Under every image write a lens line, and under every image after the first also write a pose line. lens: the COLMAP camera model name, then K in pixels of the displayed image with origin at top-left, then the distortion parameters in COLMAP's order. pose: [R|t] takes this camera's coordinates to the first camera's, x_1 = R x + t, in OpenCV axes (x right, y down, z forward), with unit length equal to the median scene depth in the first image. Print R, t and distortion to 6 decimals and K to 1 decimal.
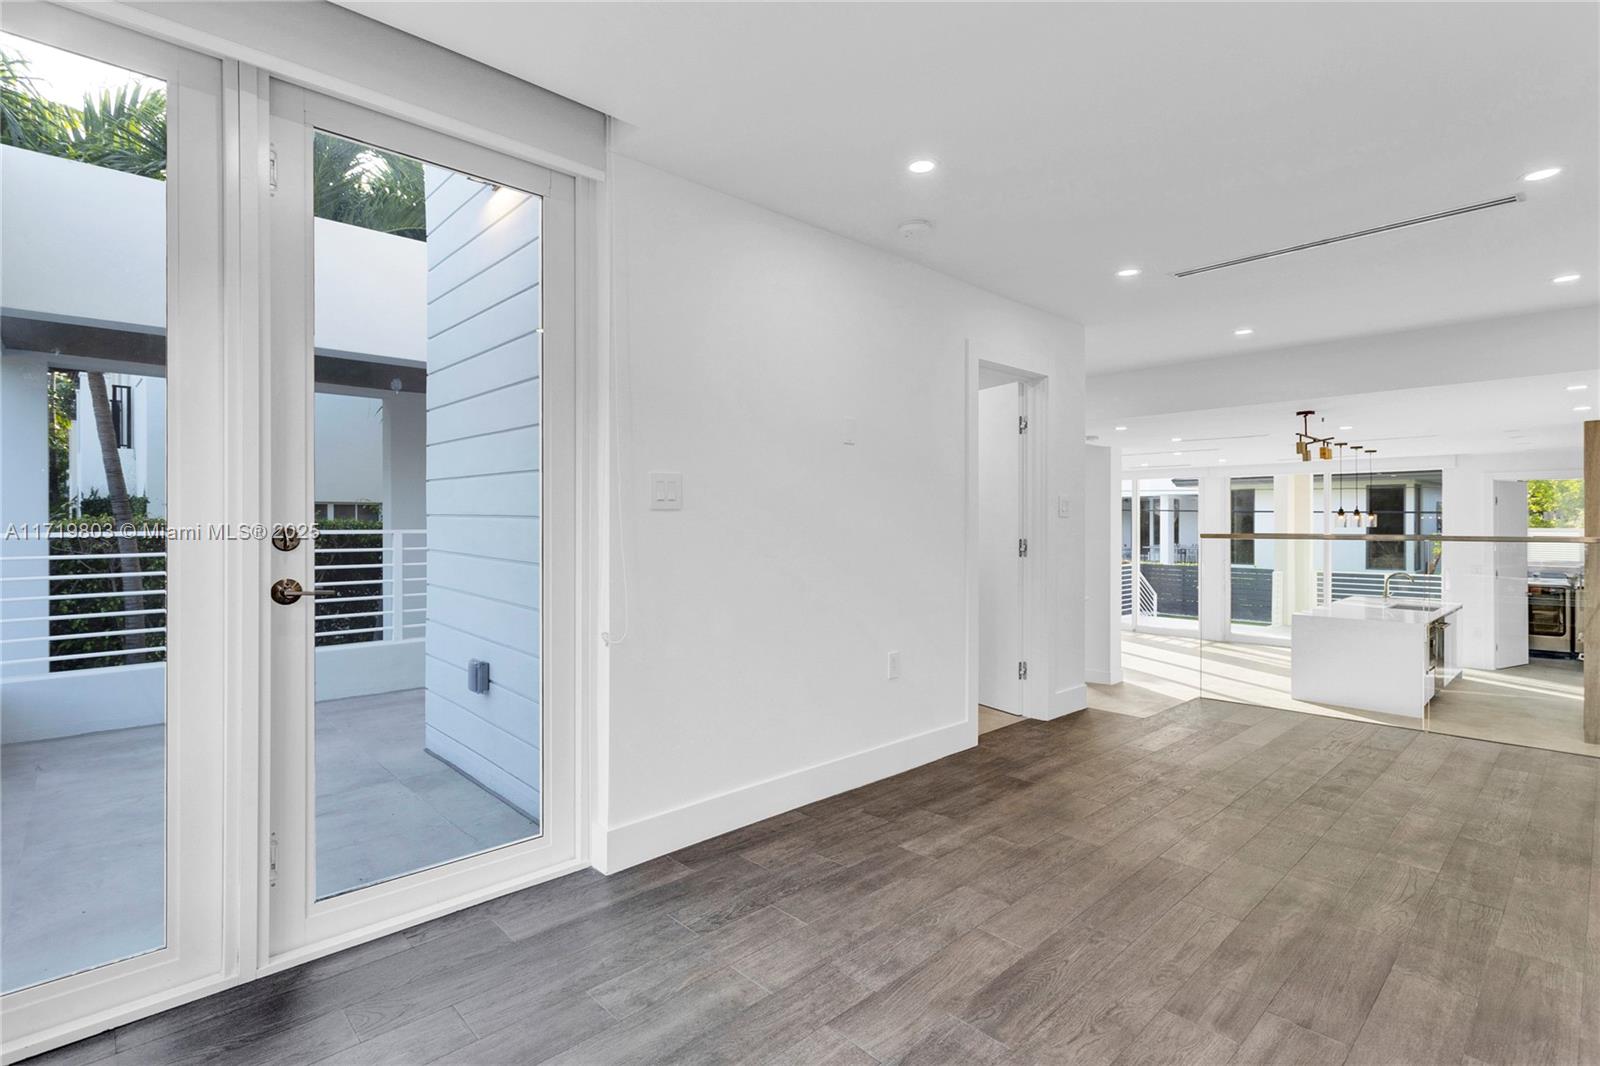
lens RADIAL K [[761.5, 0, 806.0], [0, 761.5, 526.2], [0, 0, 1]] dist [-0.003826, -0.000164]
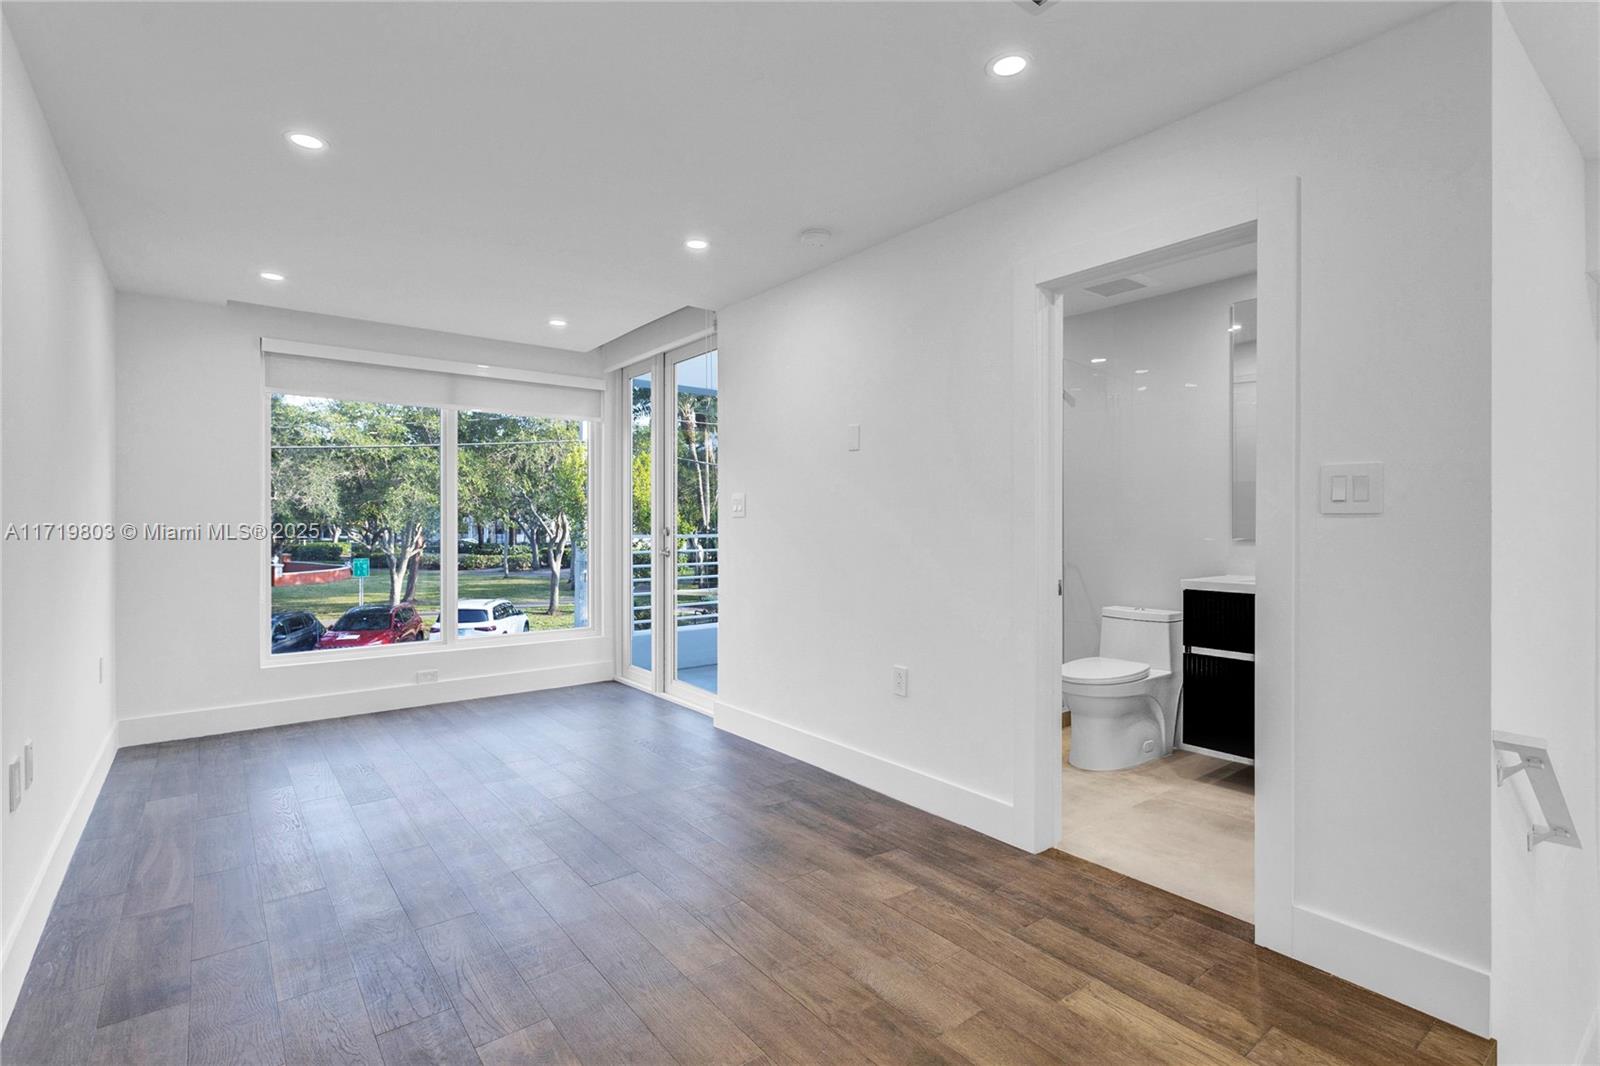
lens RADIAL K [[761.5, 0, 807.2], [0, 761.5, 530.9], [0, 0, 1]] dist [-0.003826, -0.000164]
pose [[-0.086560, 0.011015, -0.996186, 1.134687], [-0.006528, 0.999911, 0.011623, -0.018756], [0.996225, 0.007509, -0.086480, 1.032556]]
